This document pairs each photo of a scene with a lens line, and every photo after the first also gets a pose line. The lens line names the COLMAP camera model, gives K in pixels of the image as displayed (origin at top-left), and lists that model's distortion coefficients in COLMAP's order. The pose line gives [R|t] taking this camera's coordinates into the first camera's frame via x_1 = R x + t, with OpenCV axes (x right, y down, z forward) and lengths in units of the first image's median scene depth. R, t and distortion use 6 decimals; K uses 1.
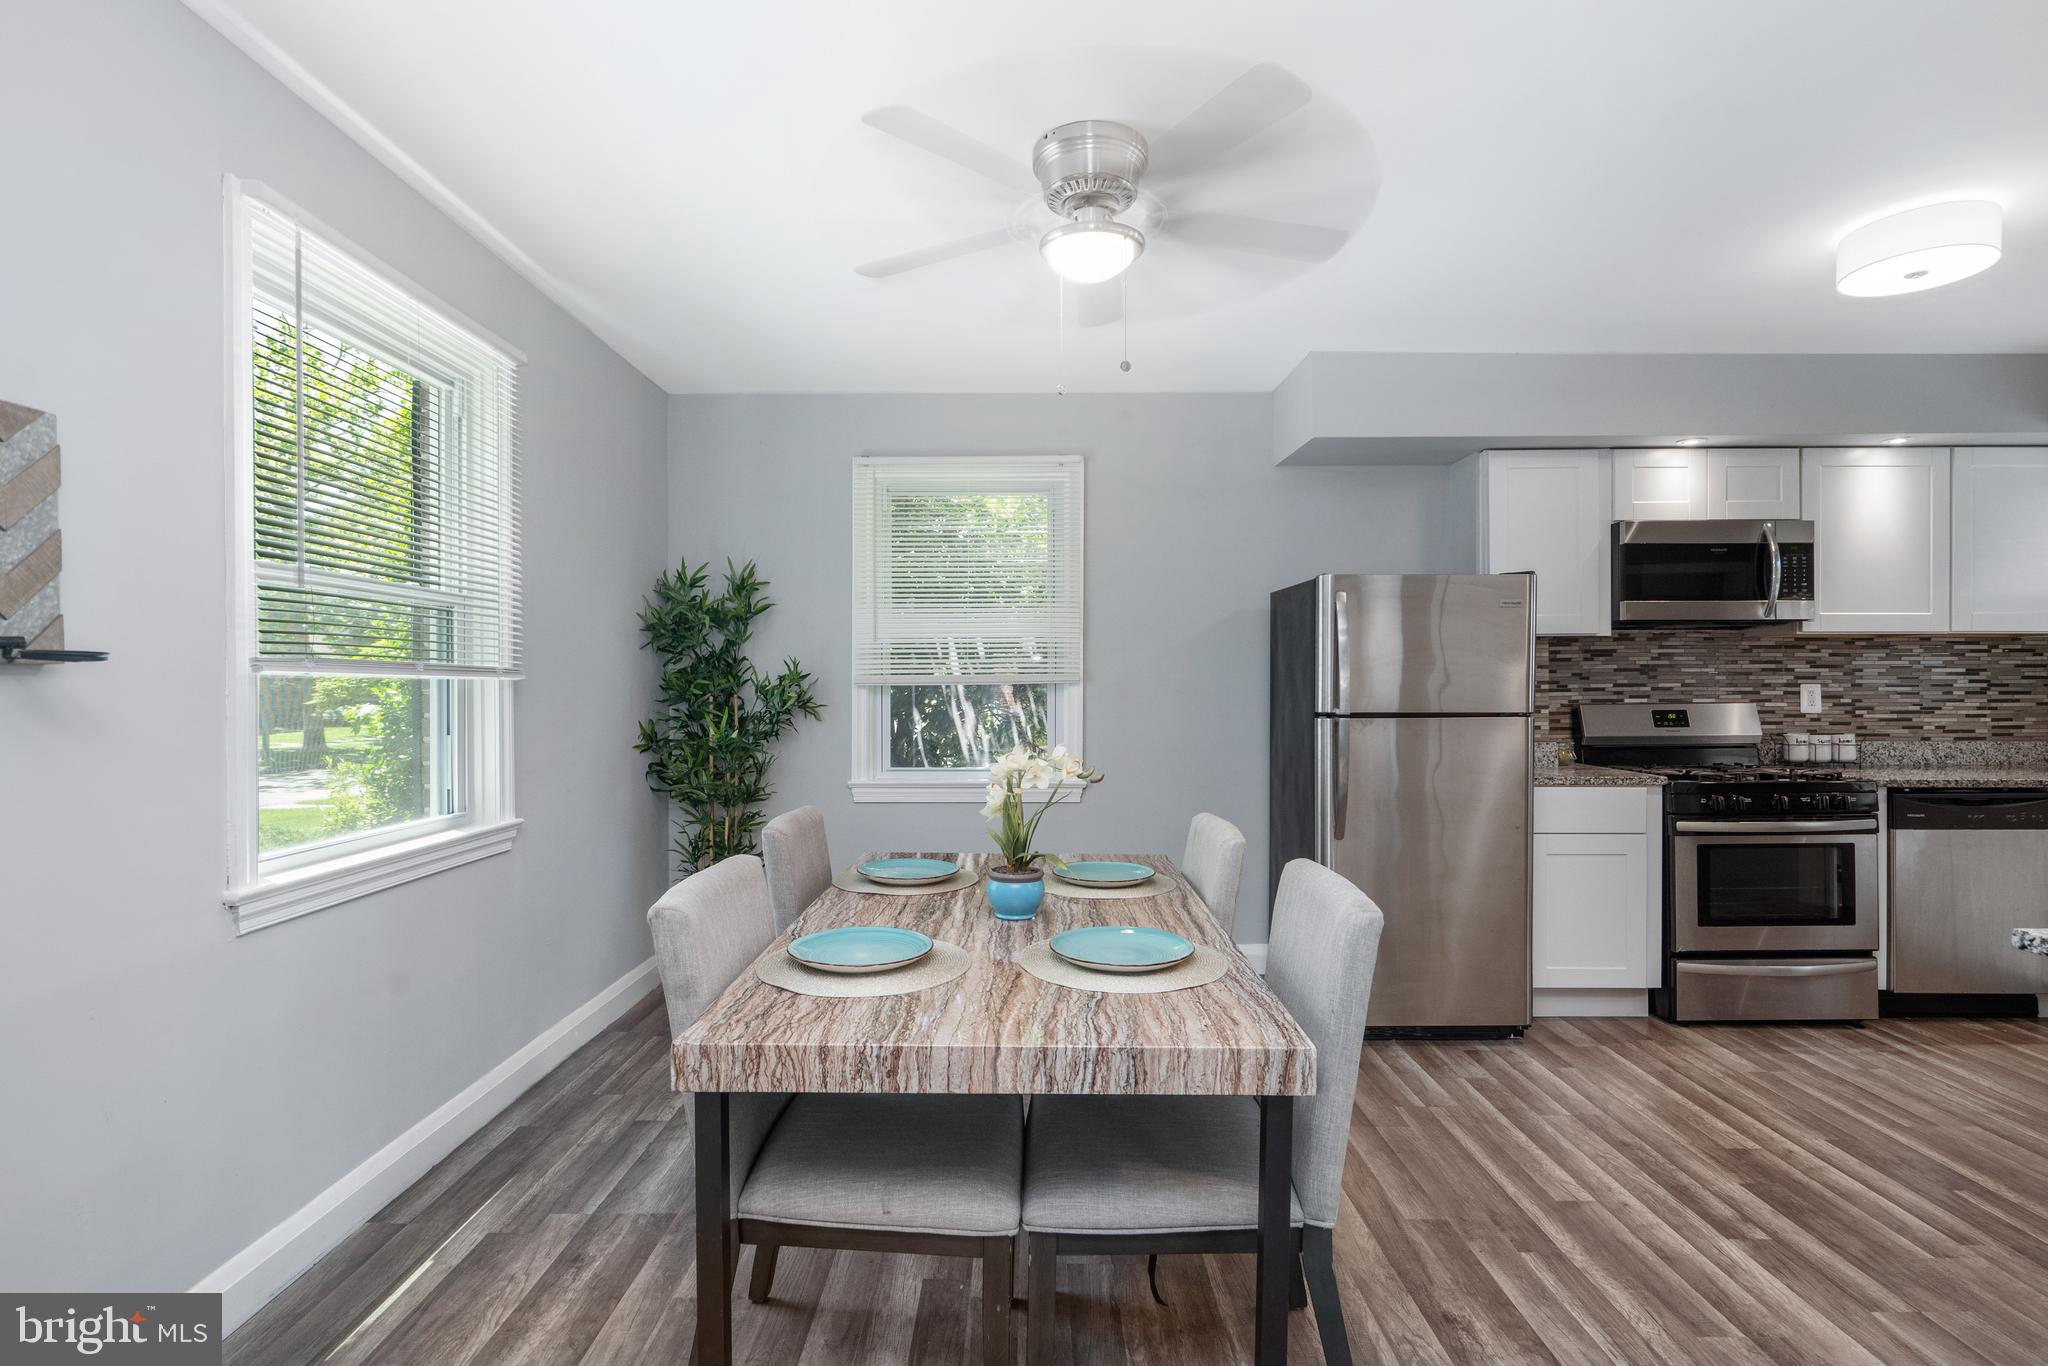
lens RADIAL K [[942.1, 0, 1035.9], [0, 942.1, 685.2], [0, 0, 1]] dist [-0.004642, 0.001988]
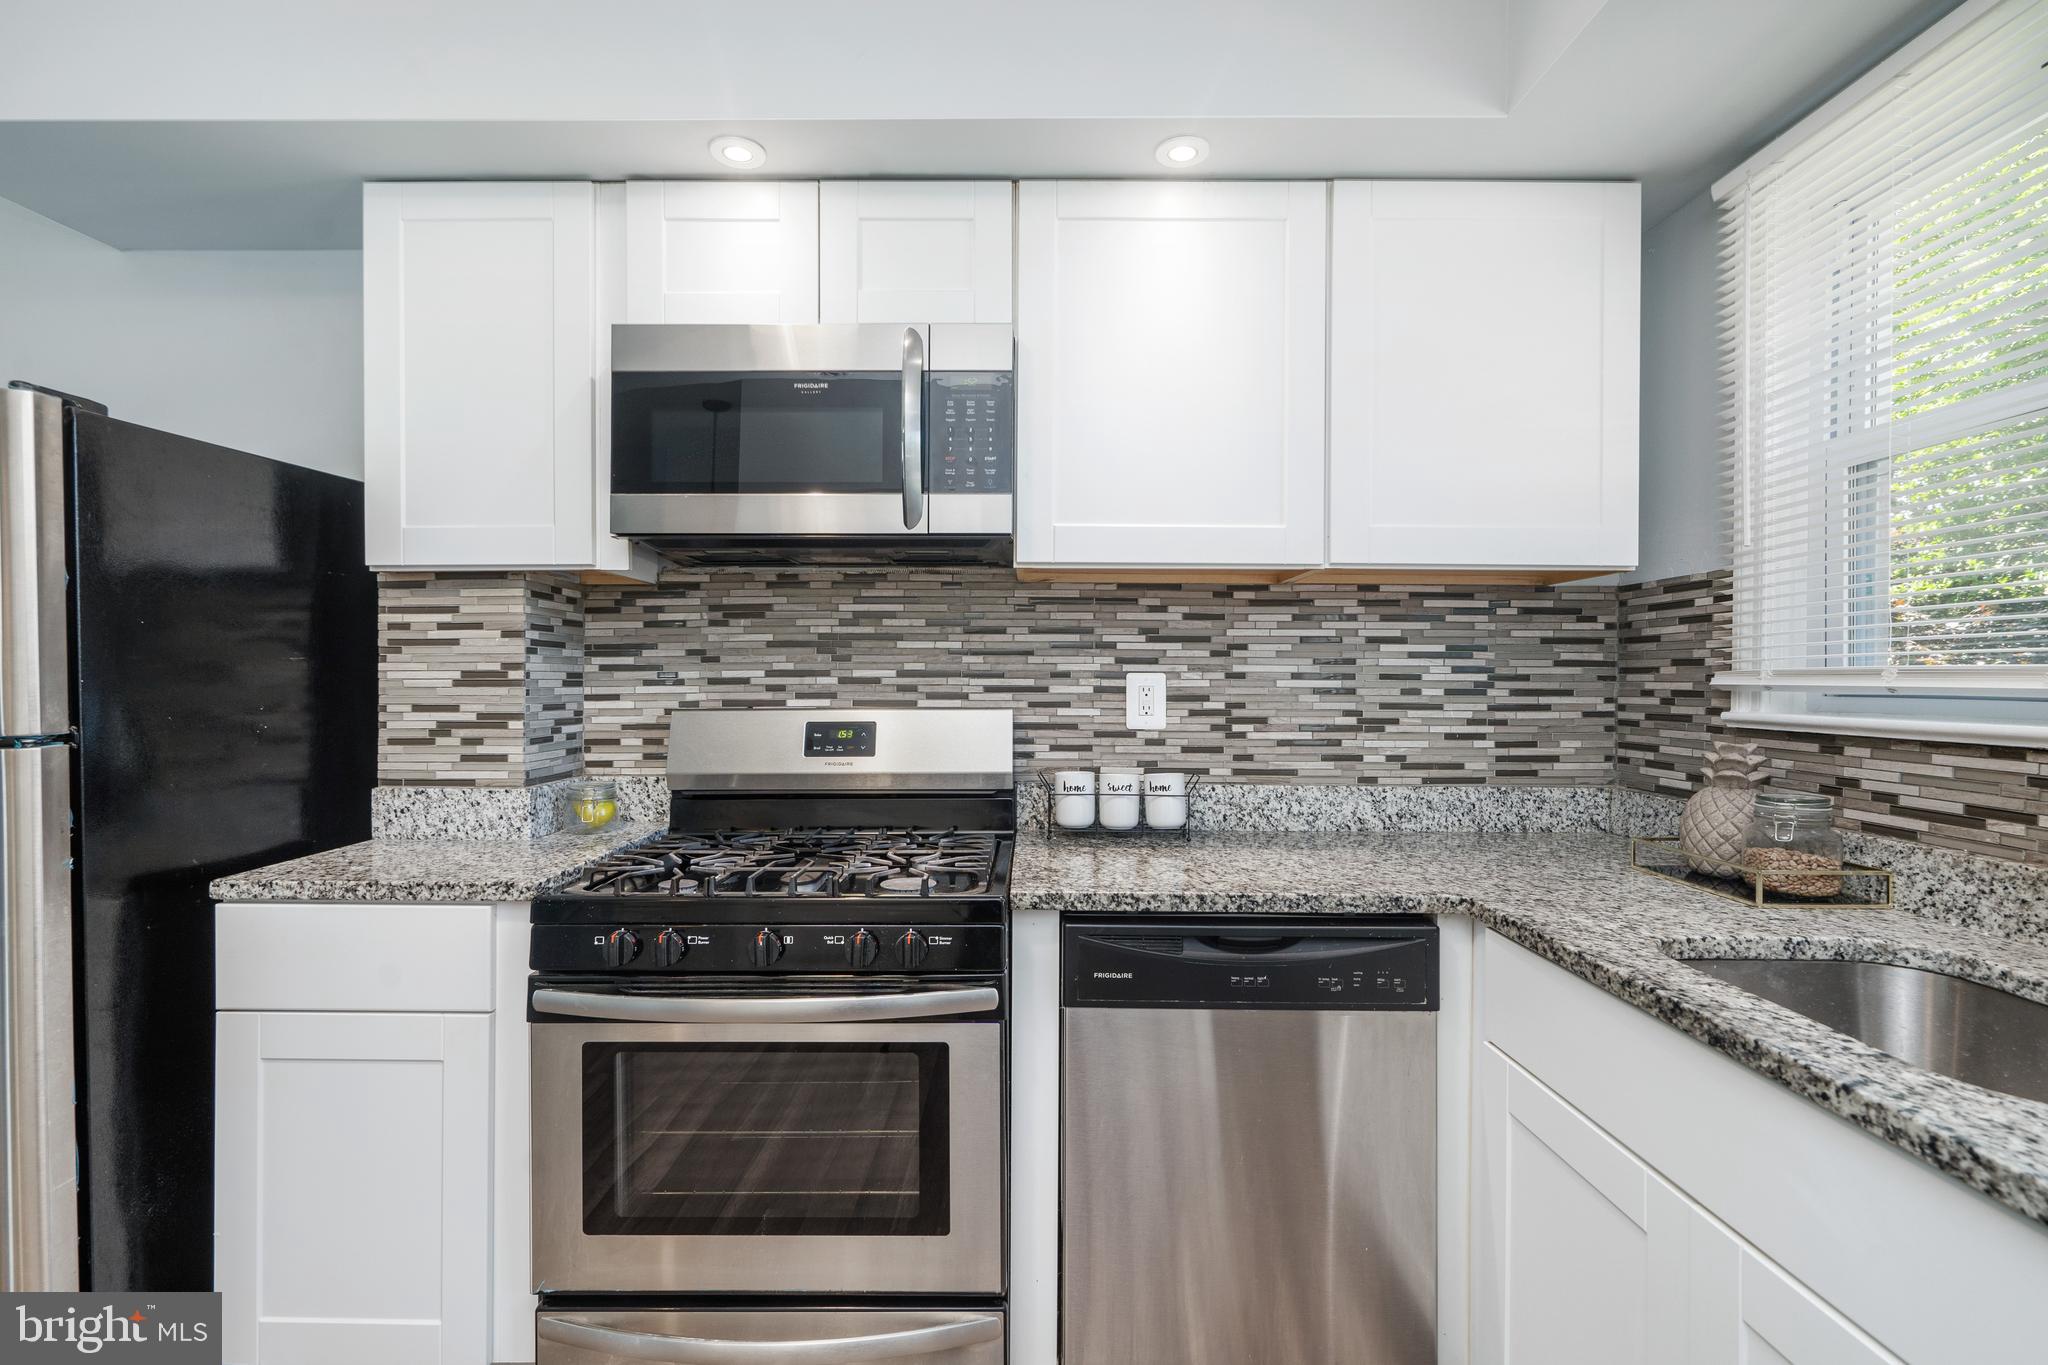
lens RADIAL K [[942.1, 0, 1038.5], [0, 942.1, 673.0], [0, 0, 1]] dist [-0.004642, 0.001988]
pose [[0.999981, 0.005880, -0.001693, 0.771434], [-0.005888, 0.999971, -0.004822, 0.001548], [0.001664, 0.004832, 0.999987, 0.484413]]
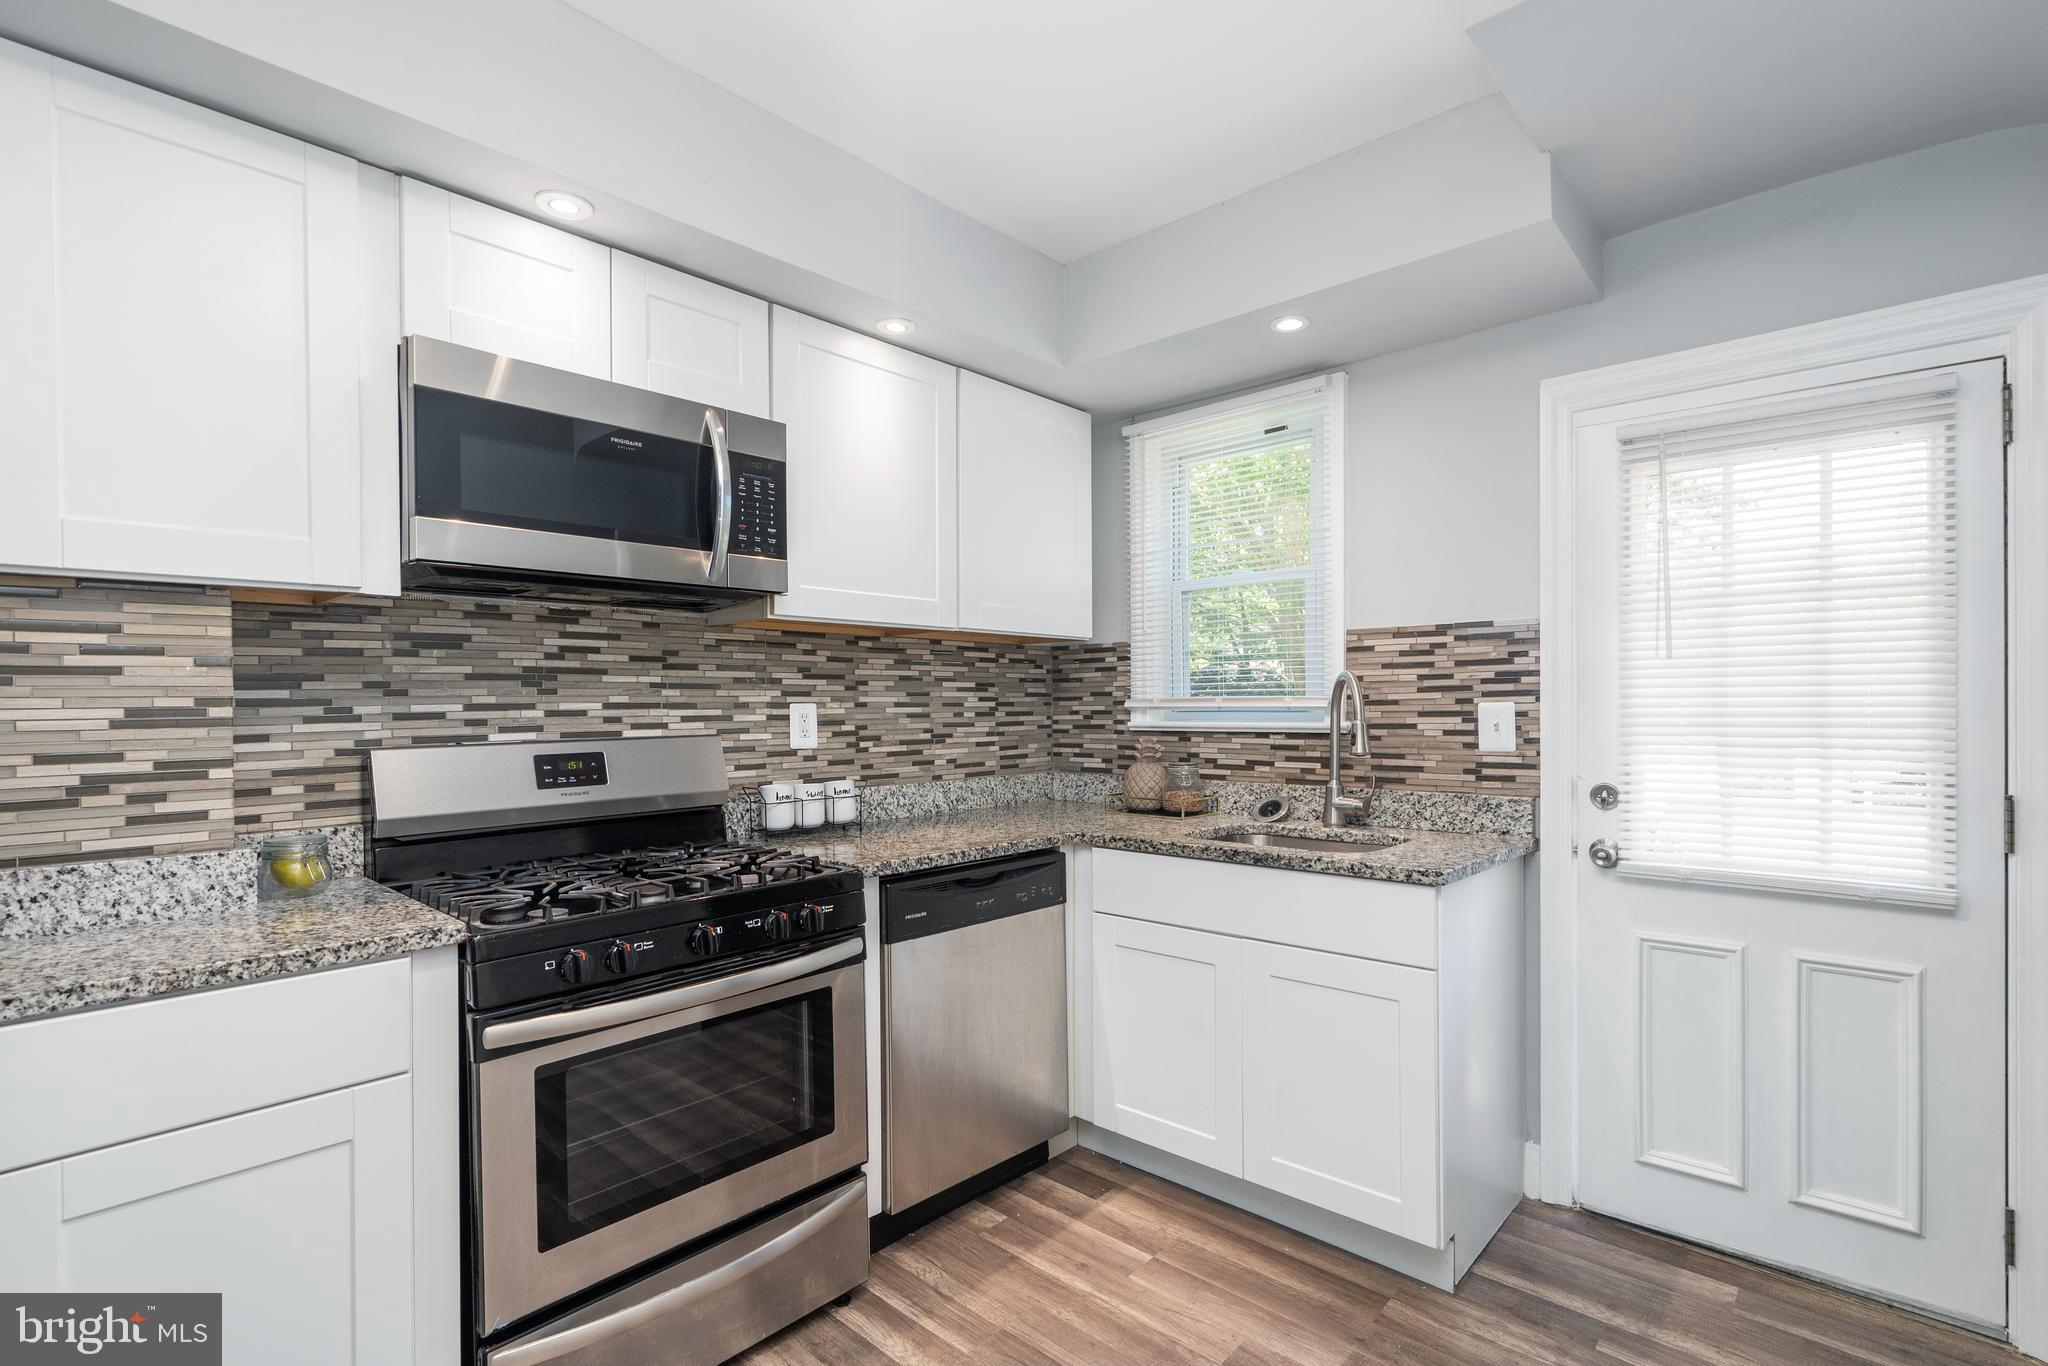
lens RADIAL K [[942.1, 0, 1019.7], [0, 942.1, 701.8], [0, 0, 1]] dist [-0.004642, 0.001988]
pose [[0.682136, -0.002015, 0.731222, 0.455189], [0.007725, 0.999960, -0.004451, 0.001636], [-0.731184, 0.008685, 0.682125, 0.452343]]
